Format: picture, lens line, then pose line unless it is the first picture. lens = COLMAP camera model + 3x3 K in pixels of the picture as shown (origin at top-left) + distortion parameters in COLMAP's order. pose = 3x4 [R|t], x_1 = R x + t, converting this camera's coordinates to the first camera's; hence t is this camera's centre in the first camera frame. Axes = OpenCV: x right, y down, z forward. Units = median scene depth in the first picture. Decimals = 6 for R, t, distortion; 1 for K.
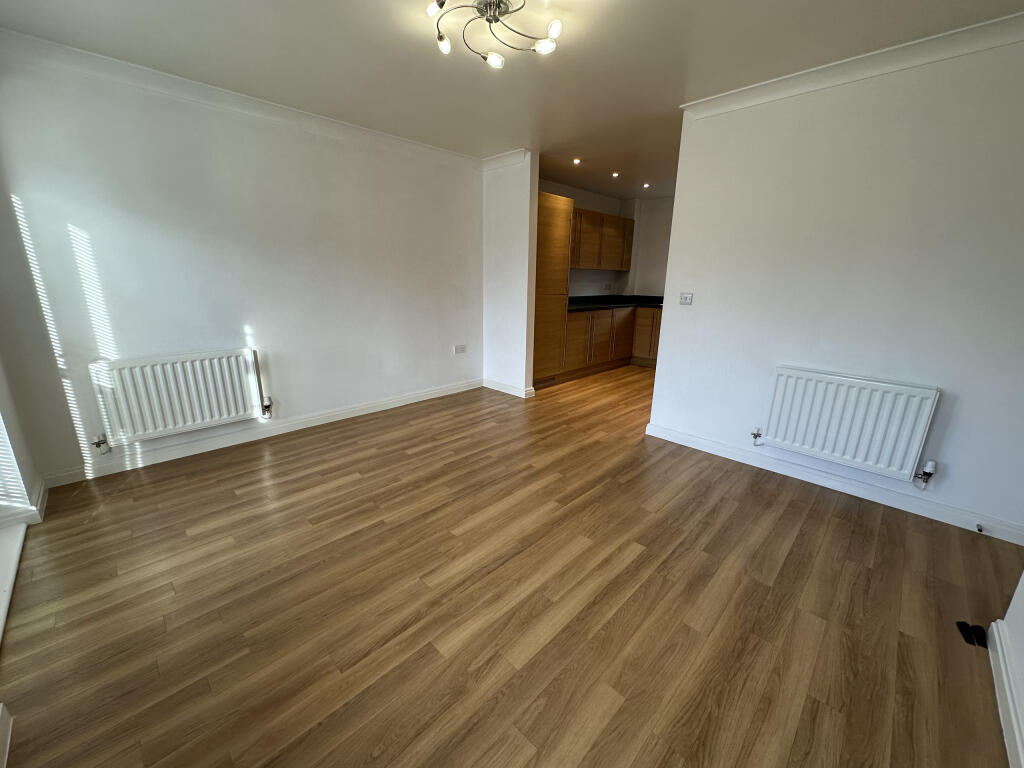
lens RADIAL K [[404.0, 0, 510.0], [0, 404.0, 383.6], [0, 0, 1]] dist [-0.000062, -0.000434]
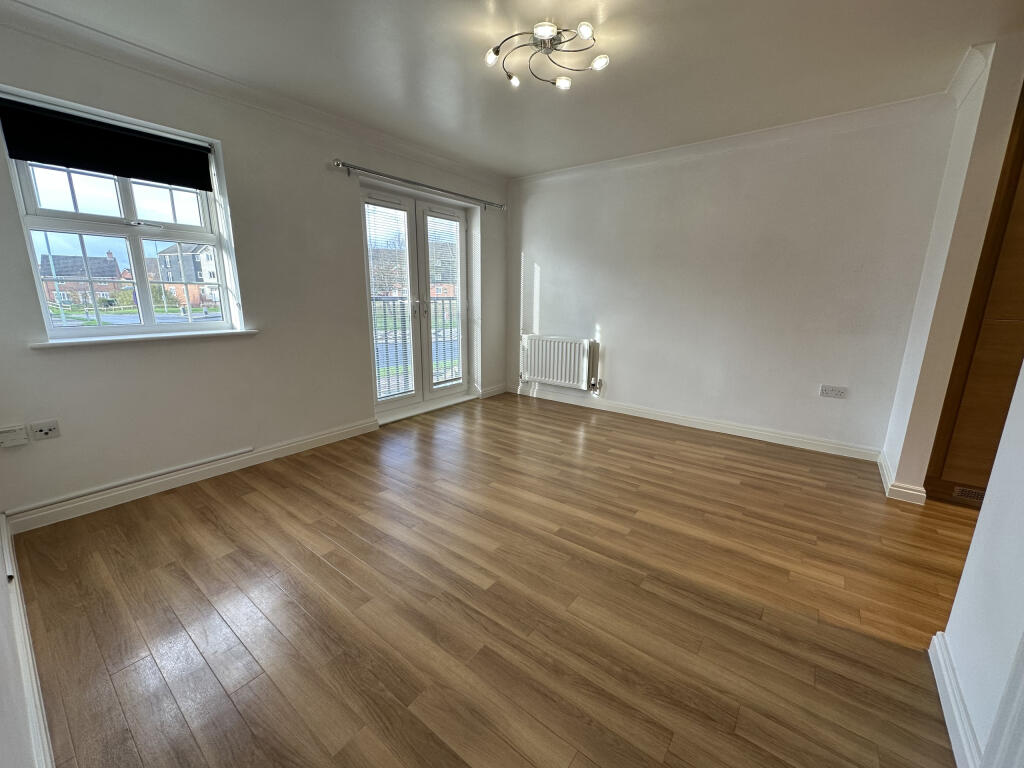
lens RADIAL K [[404.0, 0, 513.9], [0, 404.0, 381.3], [0, 0, 1]] dist [-0.000062, -0.000434]
pose [[0.135061, 0.194960, -0.971468, 0.705269], [-0.264962, 0.951852, 0.154186, -0.096747], [0.954753, 0.236577, 0.180215, 0.530556]]
